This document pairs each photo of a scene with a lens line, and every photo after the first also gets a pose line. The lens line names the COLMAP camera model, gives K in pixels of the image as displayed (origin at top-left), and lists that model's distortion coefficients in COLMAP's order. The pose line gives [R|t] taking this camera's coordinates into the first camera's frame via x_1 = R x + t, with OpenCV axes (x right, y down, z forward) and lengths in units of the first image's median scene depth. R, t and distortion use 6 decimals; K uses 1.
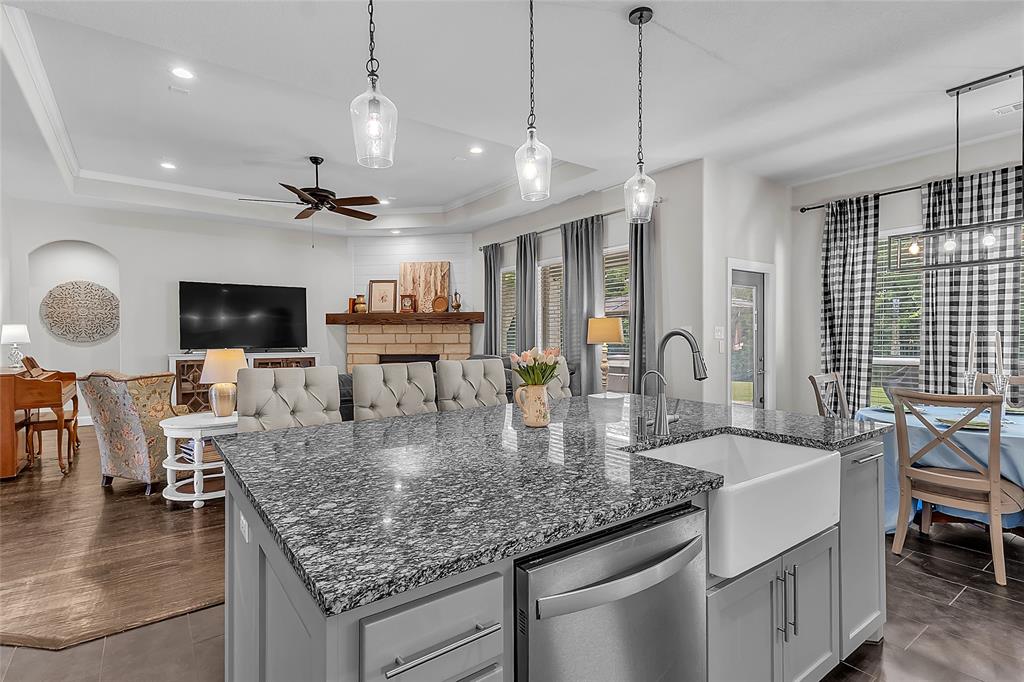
lens RADIAL K [[495.6, 0, 512.0], [0, 495.6, 341.0], [0, 0, 1]] dist [0.037585, -0.000135]
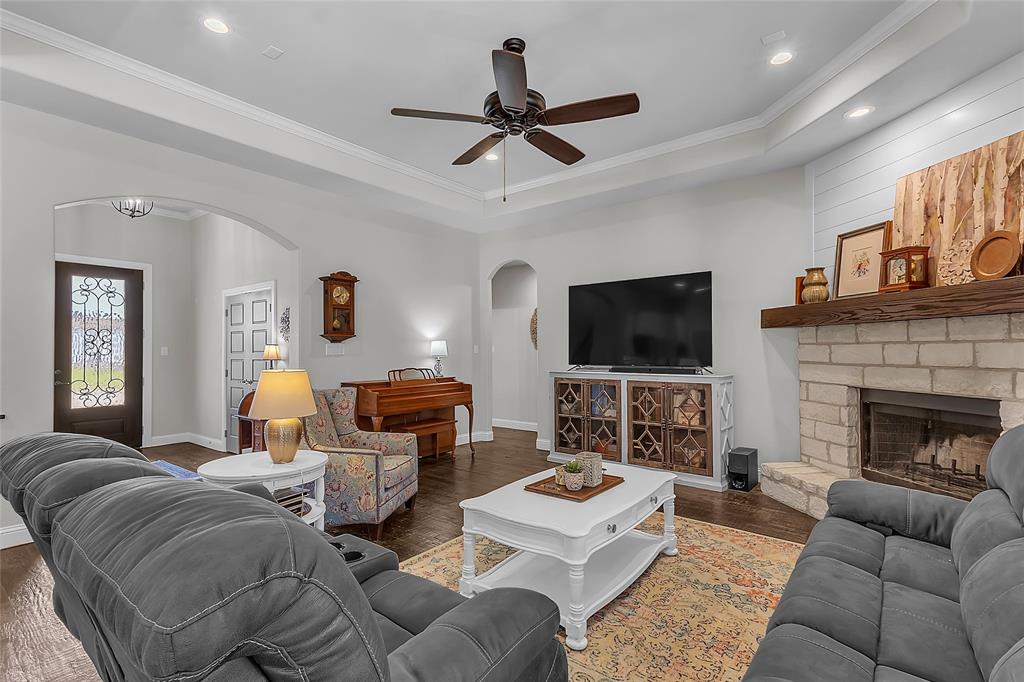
lens RADIAL K [[479.5, 0, 505.6], [0, 479.5, 339.6], [0, 0, 1]] dist [0.030102, -0.012468]
pose [[0.255970, -0.017043, -0.966535, 0.097249], [-0.004837, 0.999809, -0.018910, -0.008043], [0.966673, 0.009515, 0.255839, 0.573919]]
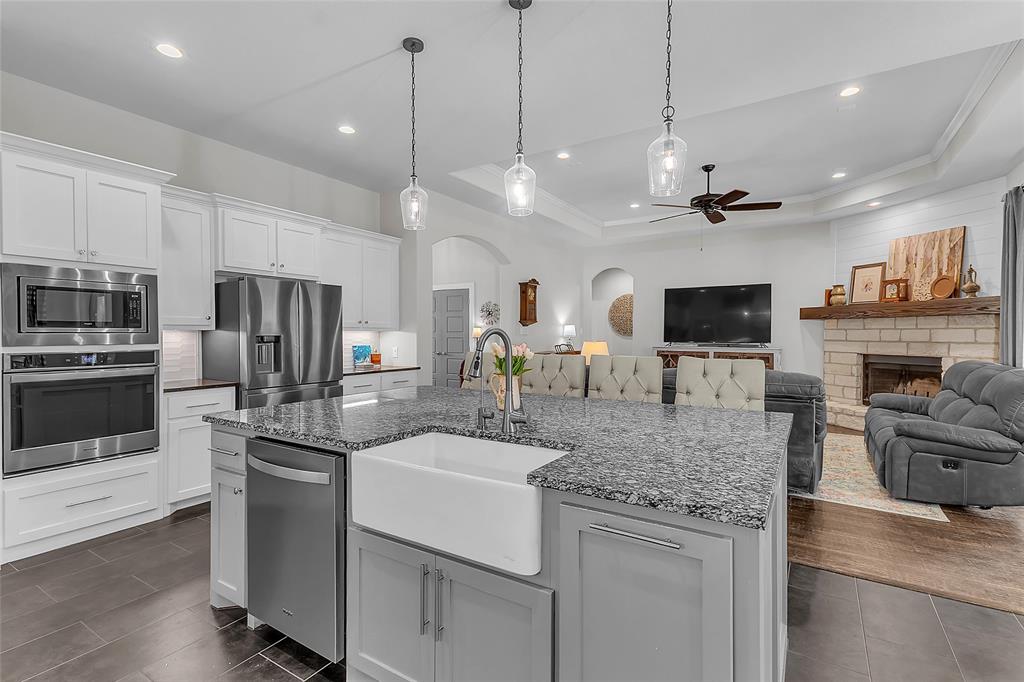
lens RADIAL K [[479.5, 0, 505.6], [0, 479.5, 339.6], [0, 0, 1]] dist [0.030102, -0.012468]
pose [[0.361079, 0.018325, -0.932355, 0.284793], [-0.011349, 0.999819, 0.015256, -0.003070], [0.932466, 0.005072, 0.361221, 0.150905]]
